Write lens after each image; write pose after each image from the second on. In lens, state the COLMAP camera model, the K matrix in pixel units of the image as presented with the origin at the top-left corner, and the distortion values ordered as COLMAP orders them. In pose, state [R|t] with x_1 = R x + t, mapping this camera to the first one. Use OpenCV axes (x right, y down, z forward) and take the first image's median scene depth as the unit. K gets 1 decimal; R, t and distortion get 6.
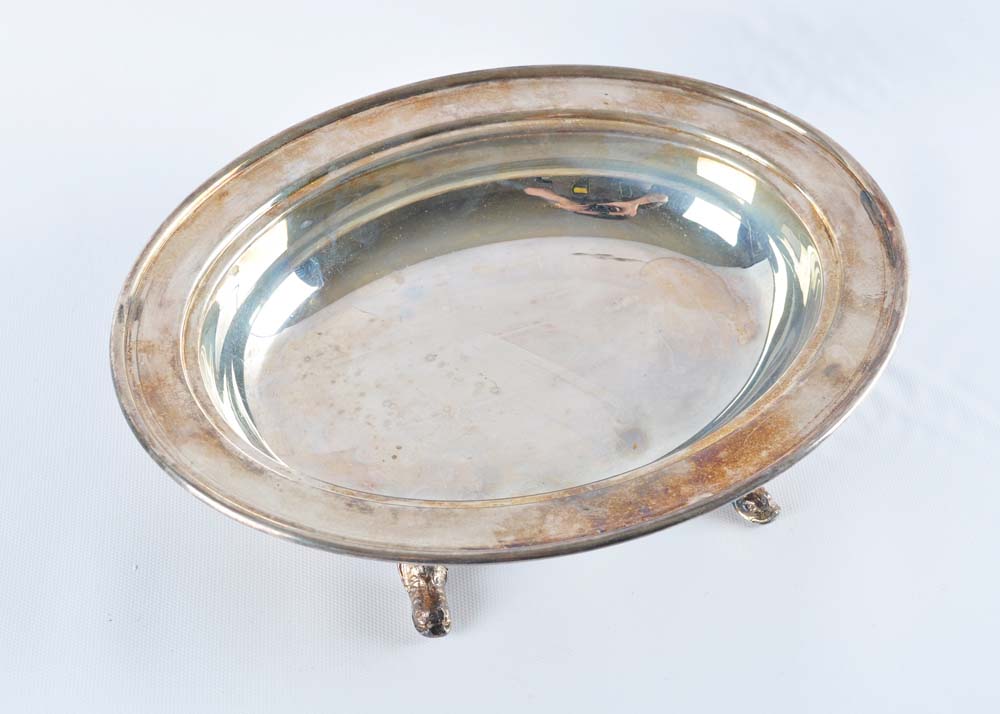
lens RADIAL K [[1676.2, 0, 478.9], [0, 1676.2, 357.2], [0, 0, 1]] dist [0.011223, 0.048218]
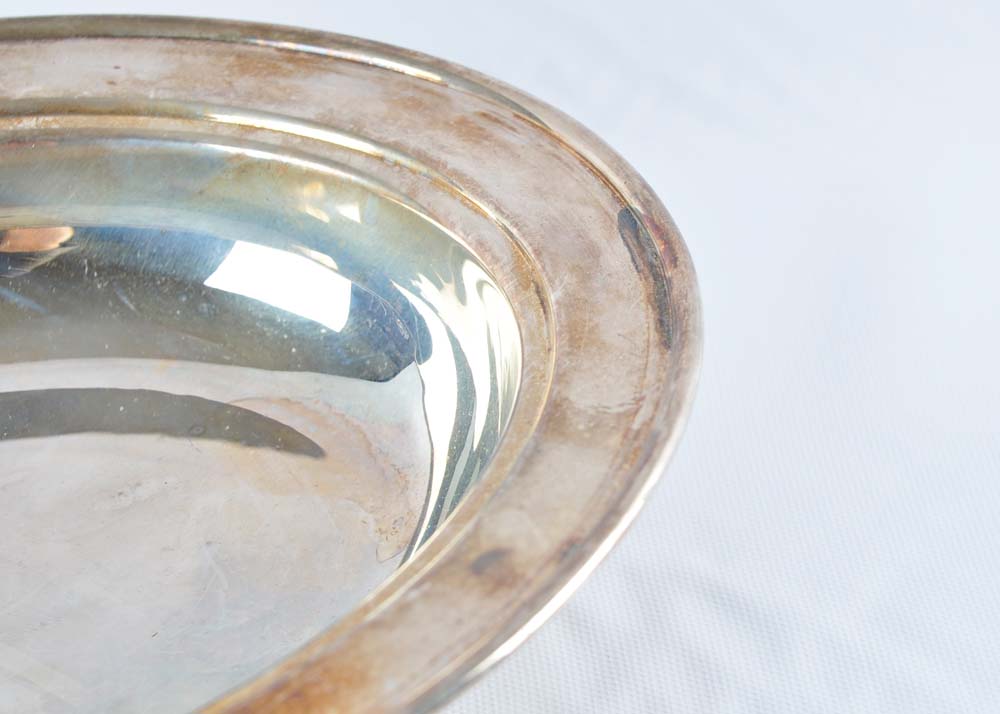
lens RADIAL K [[2700.4, 0, 500.0], [0, 2700.4, 357.0], [0, 0, 1]] dist [0.273019, -0.469883]
pose [[0.998043, -0.053035, -0.033114, 0.220029], [0.045504, 0.979342, -0.197024, 0.085622], [0.042879, 0.195131, 0.979839, 0.285917]]
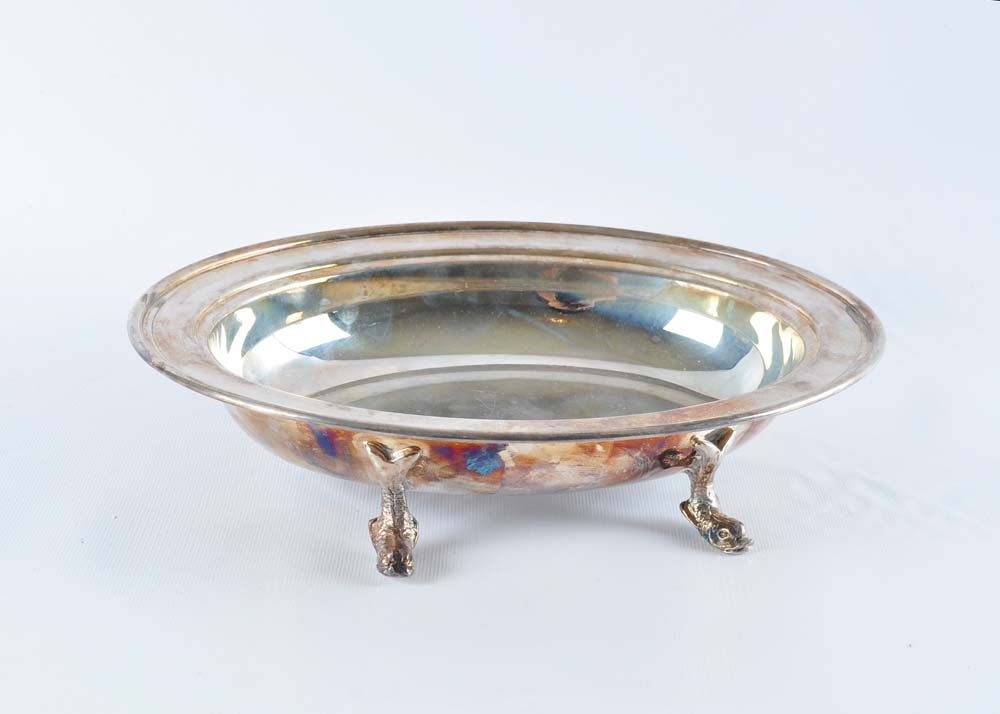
lens RADIAL K [[2031.2, 0, 500.0], [0, 2031.2, 357.0], [0, 0, 1]] dist [-0.006735, 0.017556]
pose [[0.995496, 0.074448, -0.058703, 0.088410], [-0.093345, 0.878000, -0.469470, 0.561191], [0.016591, 0.472835, 0.880995, -0.122996]]
